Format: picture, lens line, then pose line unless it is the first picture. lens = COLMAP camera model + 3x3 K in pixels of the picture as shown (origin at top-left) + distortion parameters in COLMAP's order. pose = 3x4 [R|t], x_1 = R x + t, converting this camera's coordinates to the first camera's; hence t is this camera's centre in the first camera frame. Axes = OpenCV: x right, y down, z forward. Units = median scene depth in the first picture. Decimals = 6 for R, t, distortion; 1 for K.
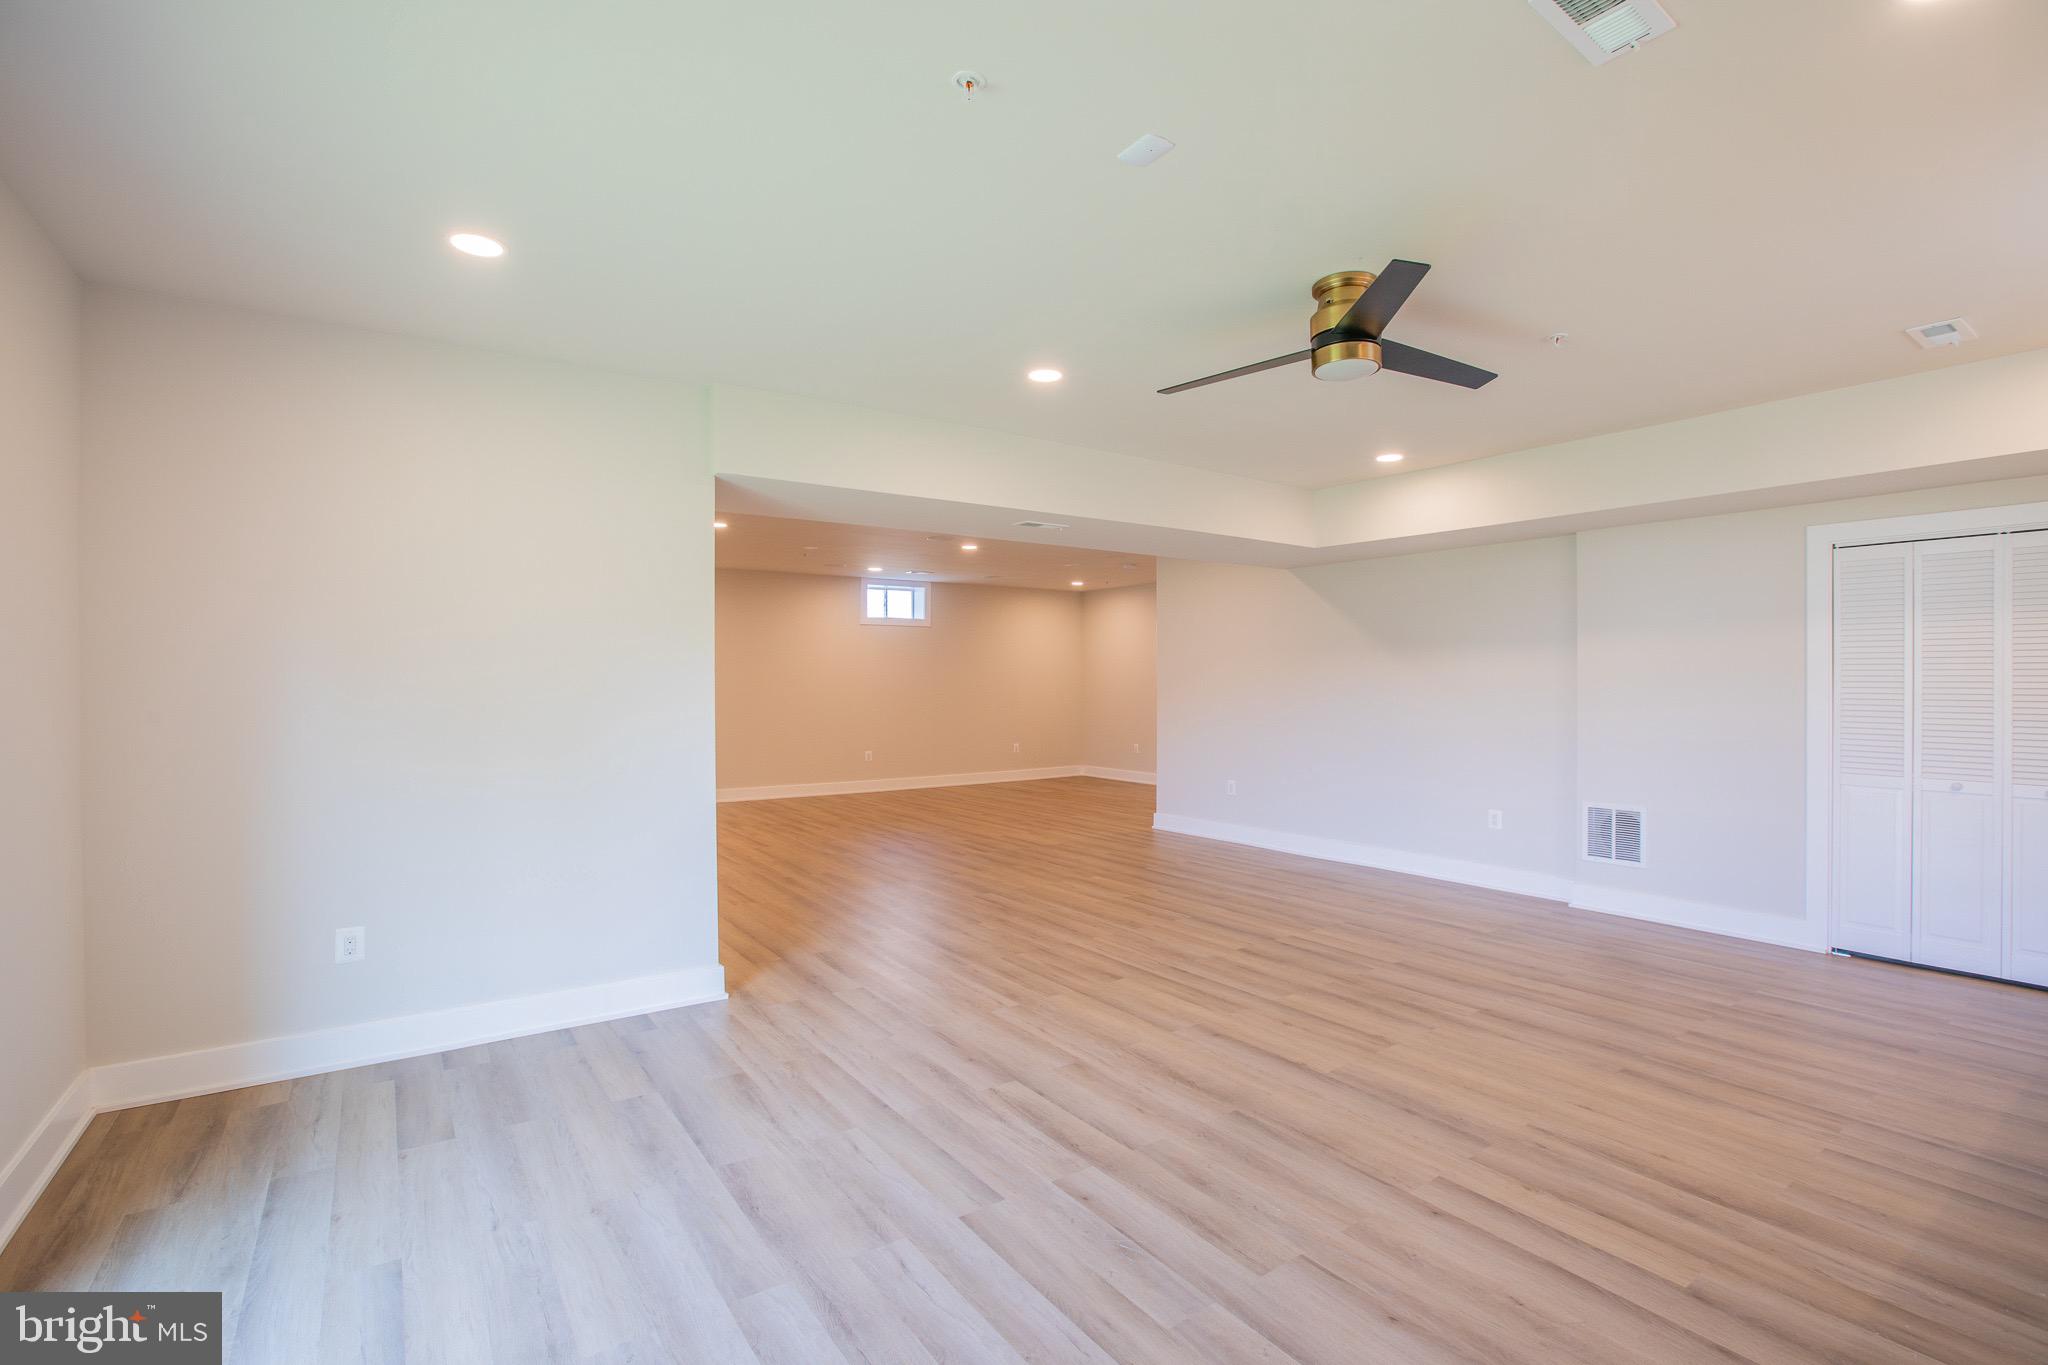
lens RADIAL K [[927.5, 0, 1038.1], [0, 927.5, 683.9], [0, 0, 1]] dist [-0.033235, 0.001590]
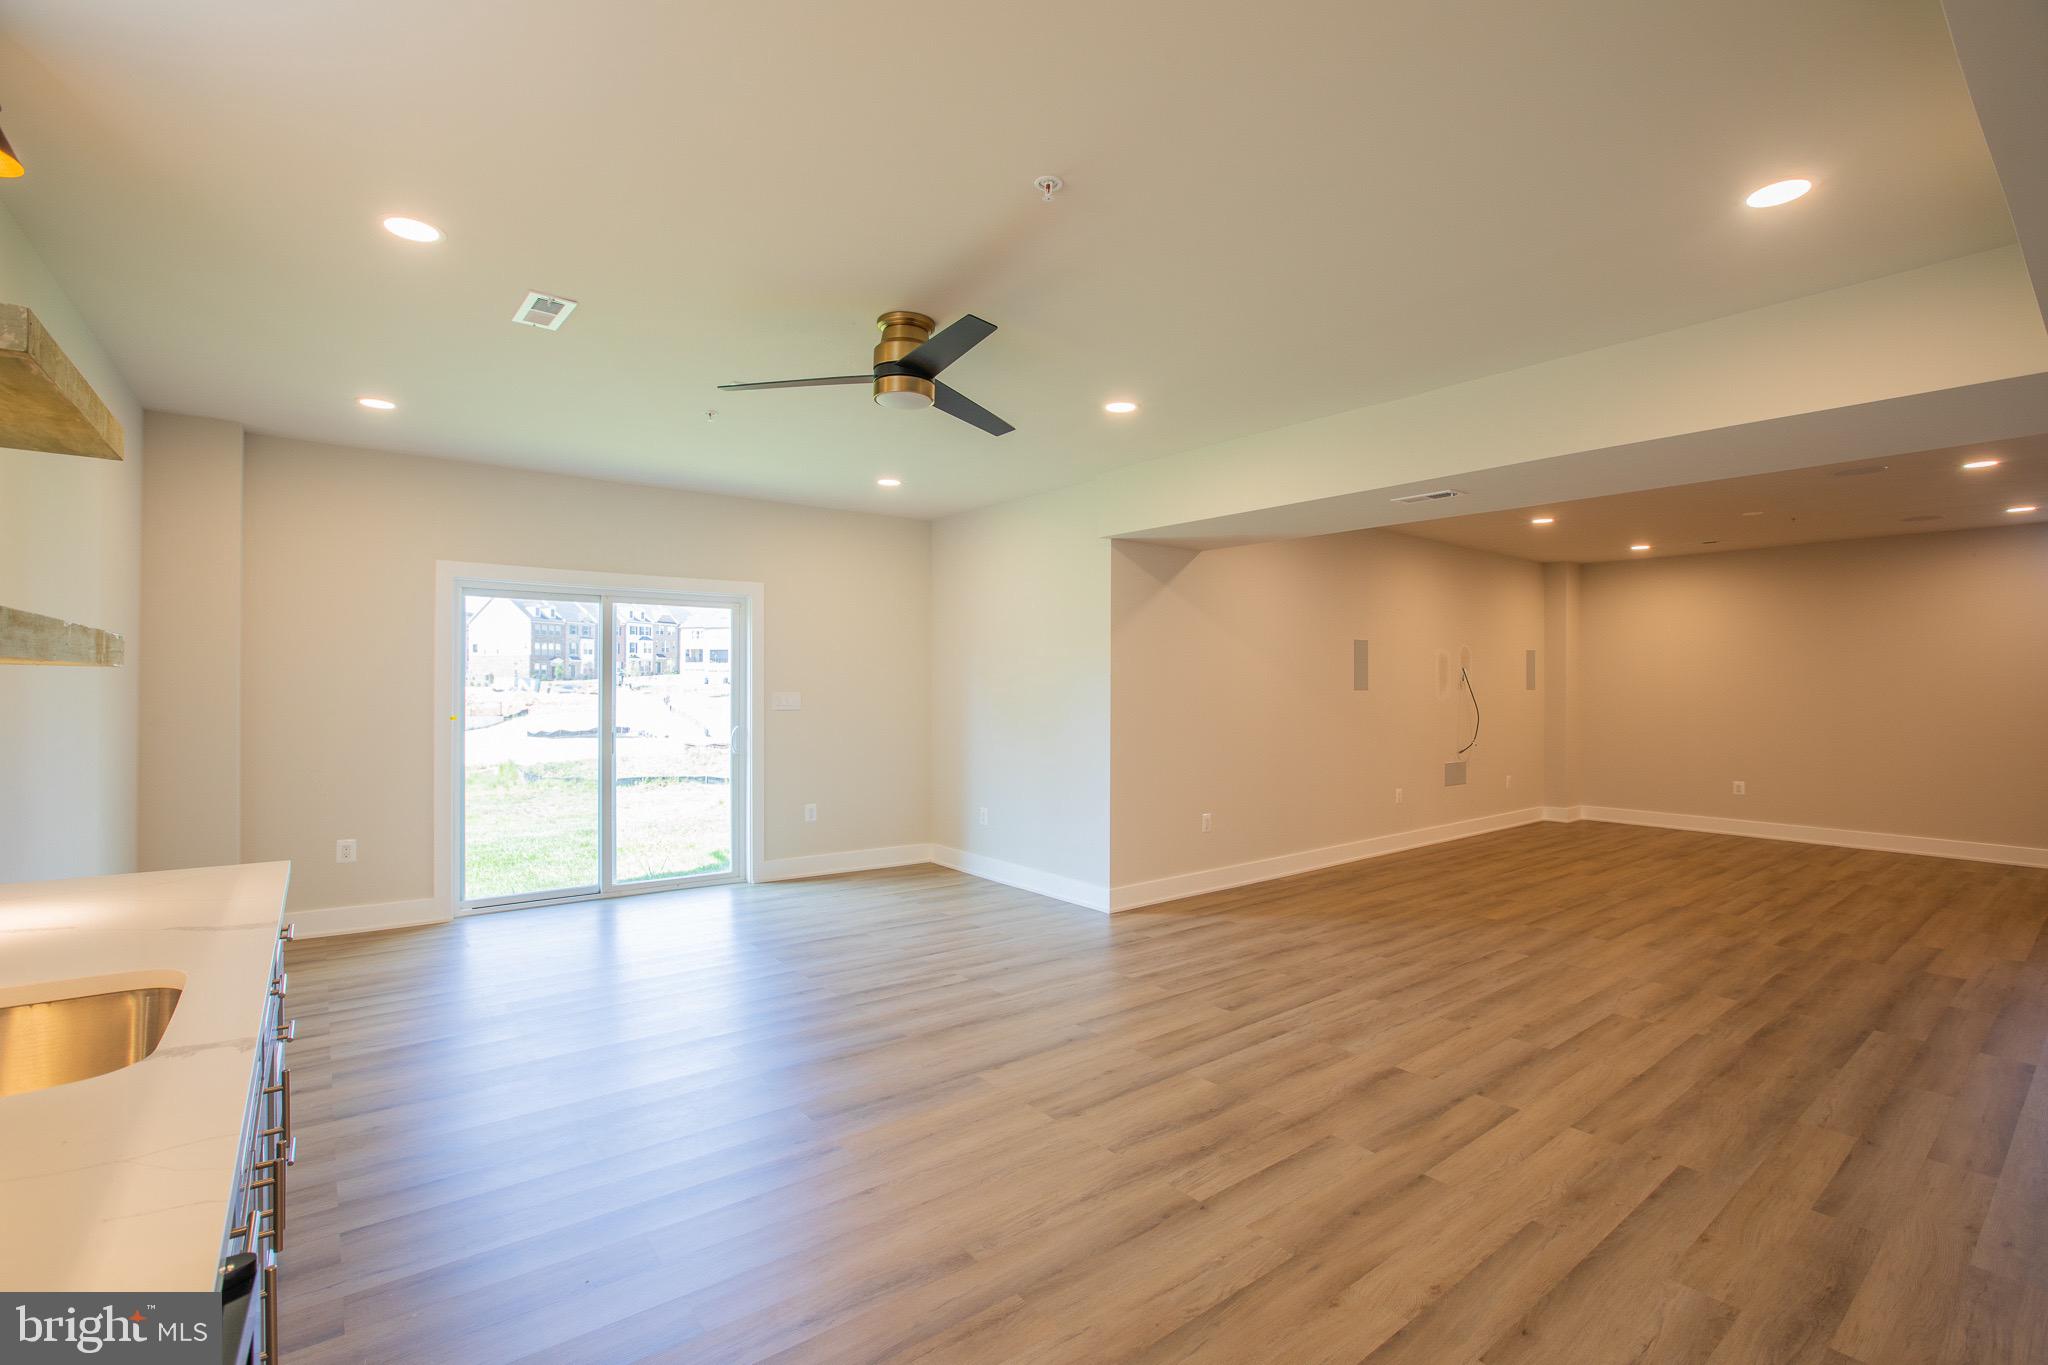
lens RADIAL K [[927.5, 0, 1041.2], [0, 927.5, 684.9], [0, 0, 1]] dist [-0.033235, 0.001590]
pose [[0.049865, -0.001962, -0.998754, 1.044228], [-0.005065, 0.999985, -0.002218, -0.003233], [0.998743, 0.005170, 0.049854, 0.799324]]
